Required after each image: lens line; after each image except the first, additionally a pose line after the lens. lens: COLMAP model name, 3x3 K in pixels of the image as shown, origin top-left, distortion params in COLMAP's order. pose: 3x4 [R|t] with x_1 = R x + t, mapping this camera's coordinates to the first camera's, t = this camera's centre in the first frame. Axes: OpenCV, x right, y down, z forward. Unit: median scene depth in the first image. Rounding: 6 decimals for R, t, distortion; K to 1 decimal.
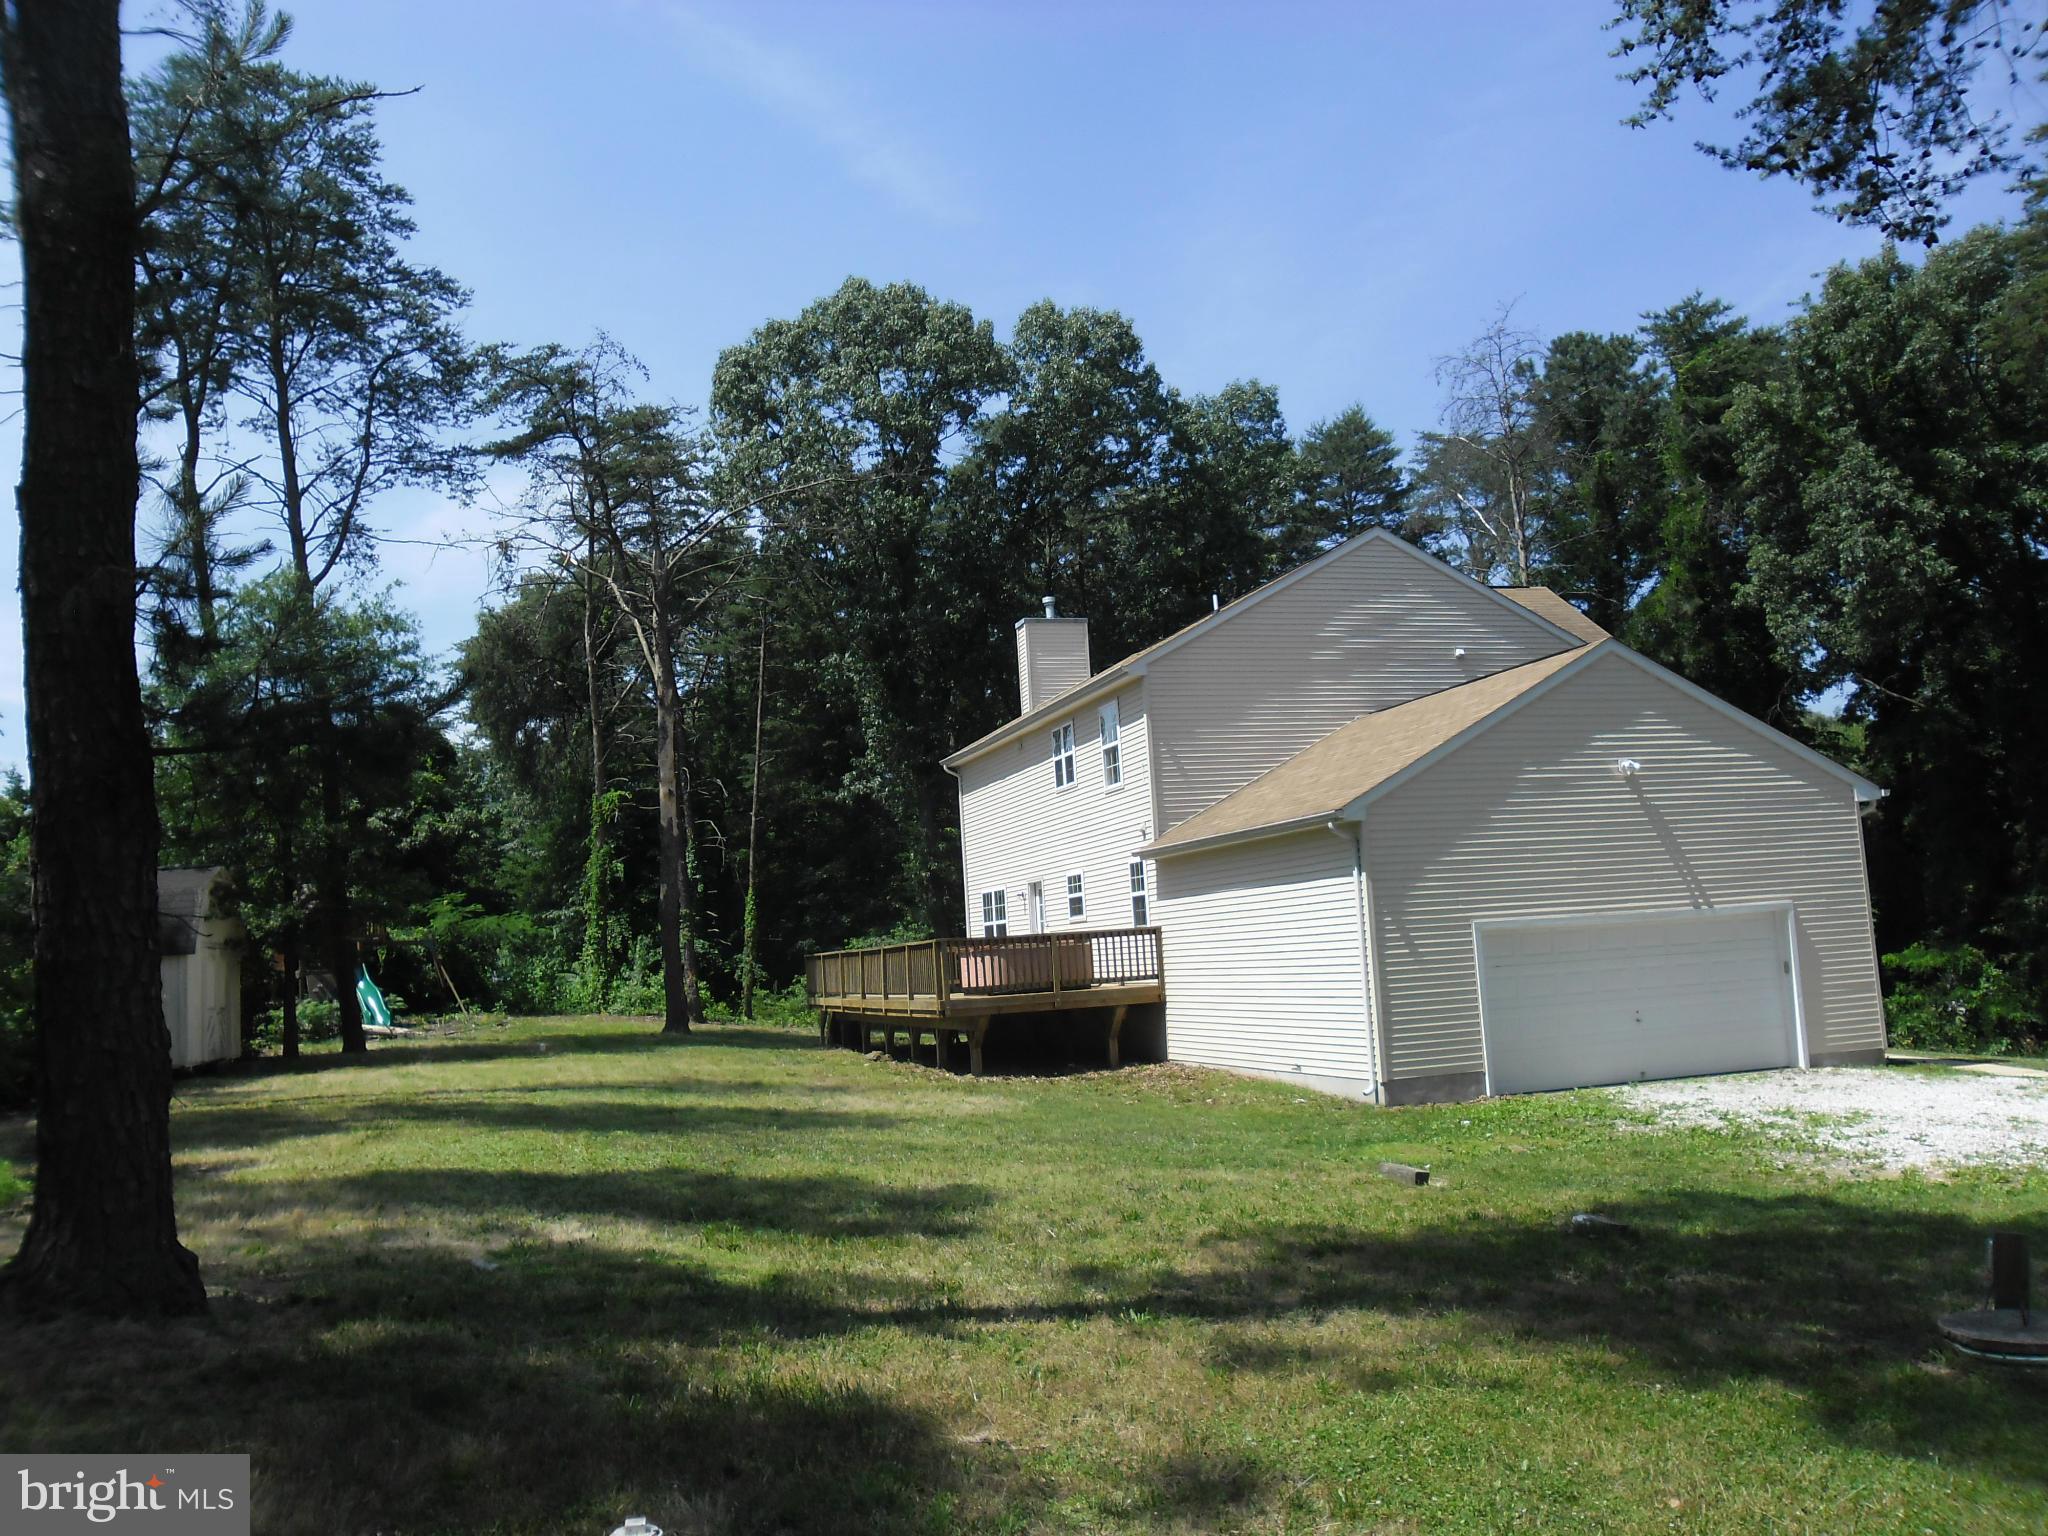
lens RADIAL K [[1643.6, 0, 1035.4], [0, 1643.6, 767.3], [0, 0, 1]] dist [-0.042720, 0.067977]
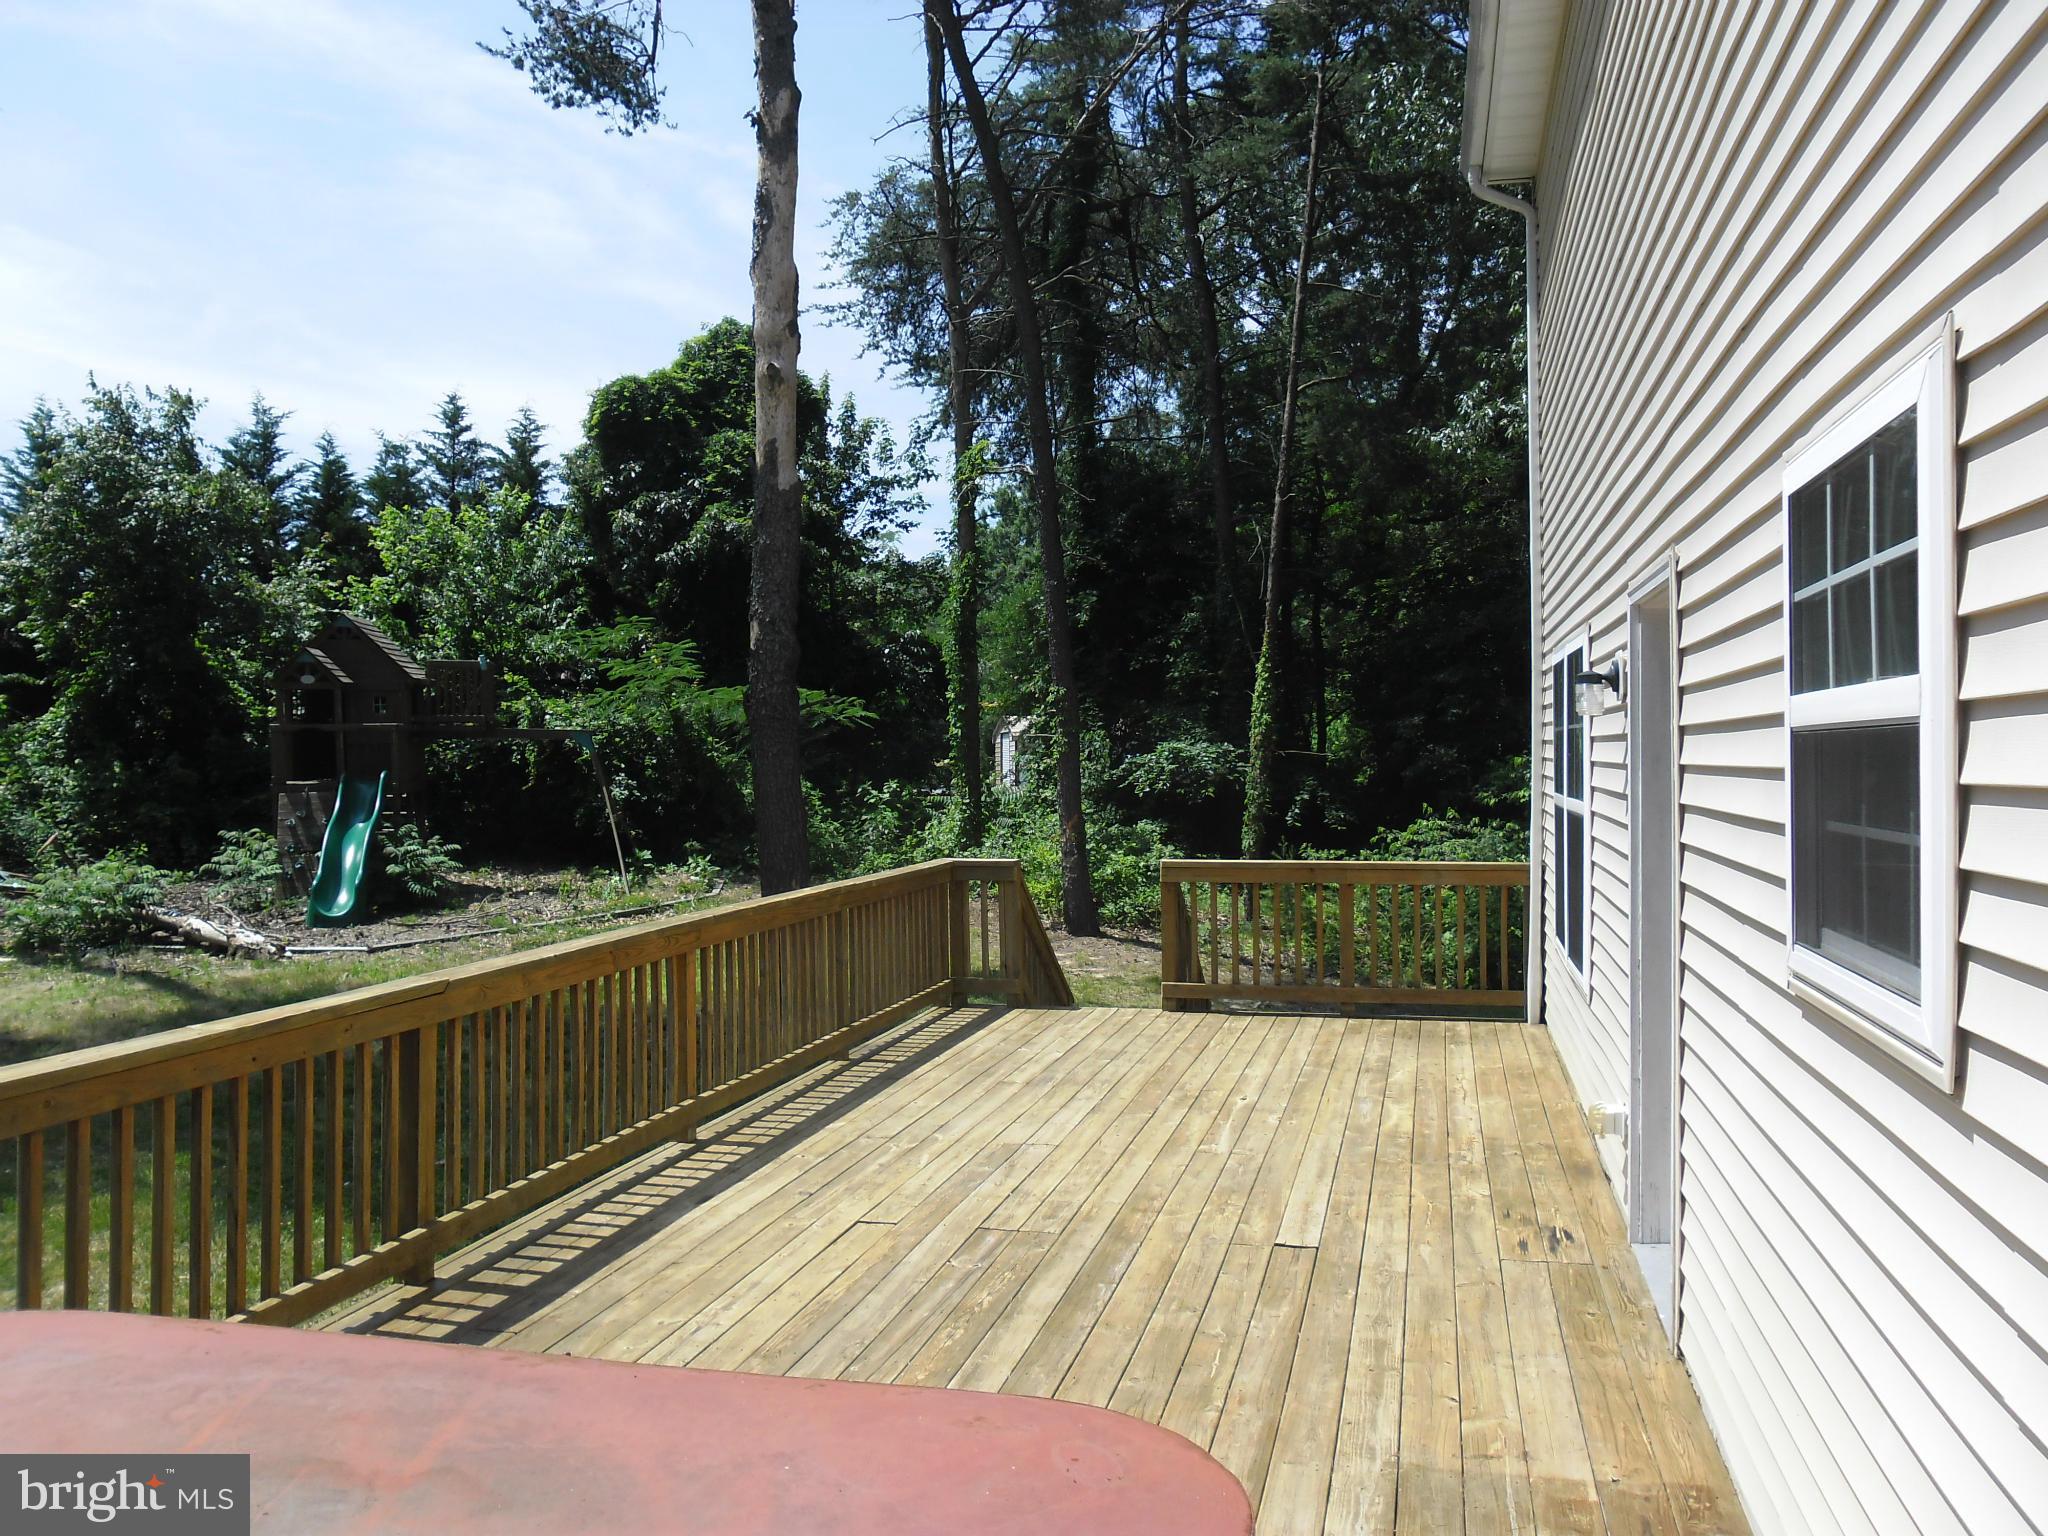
lens RADIAL K [[1643.6, 0, 1035.4], [0, 1643.6, 767.3], [0, 0, 1]] dist [-0.042720, 0.067977]
pose [[0.852254, 0.057832, -0.519921, 0.025228], [0.015710, 0.990593, 0.135936, 0.055979], [0.522892, -0.124020, 0.843329, 0.727483]]
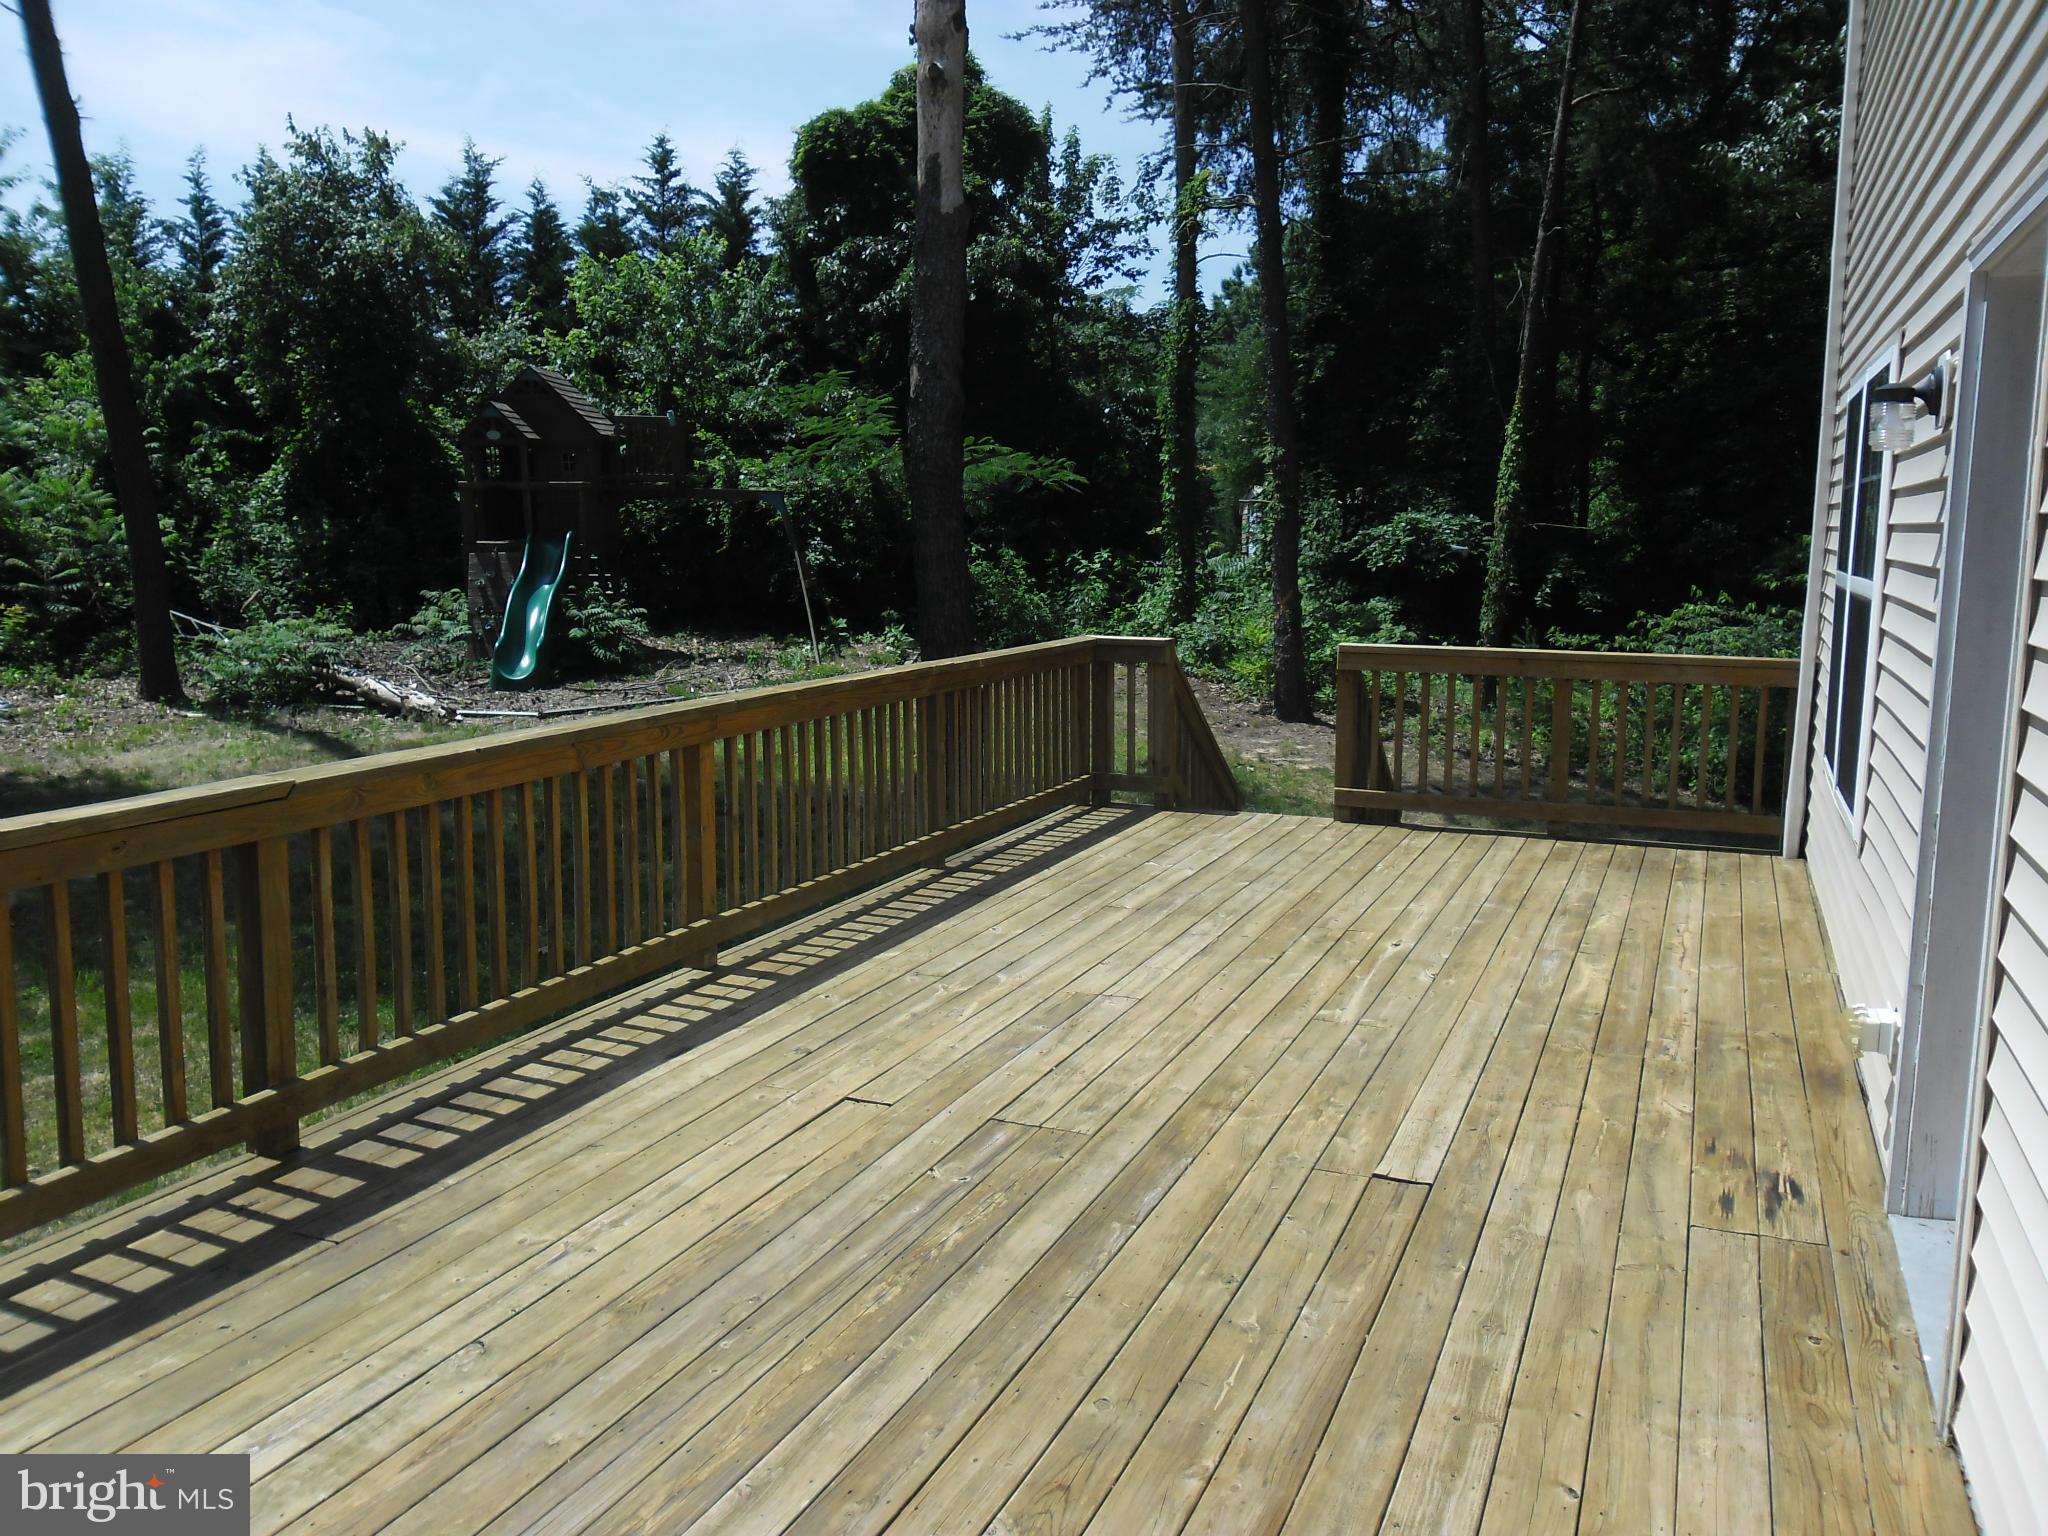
lens RADIAL K [[1647.1, 0, 1037.6], [0, 1647.1, 765.0], [0, 0, 1]] dist [-0.044130, 0.067296]
pose [[0.761681, 0.156356, -0.628804, 0.016988], [0.021830, 0.963705, 0.266075, 0.063008], [0.647585, -0.216391, 0.730622, 0.767843]]
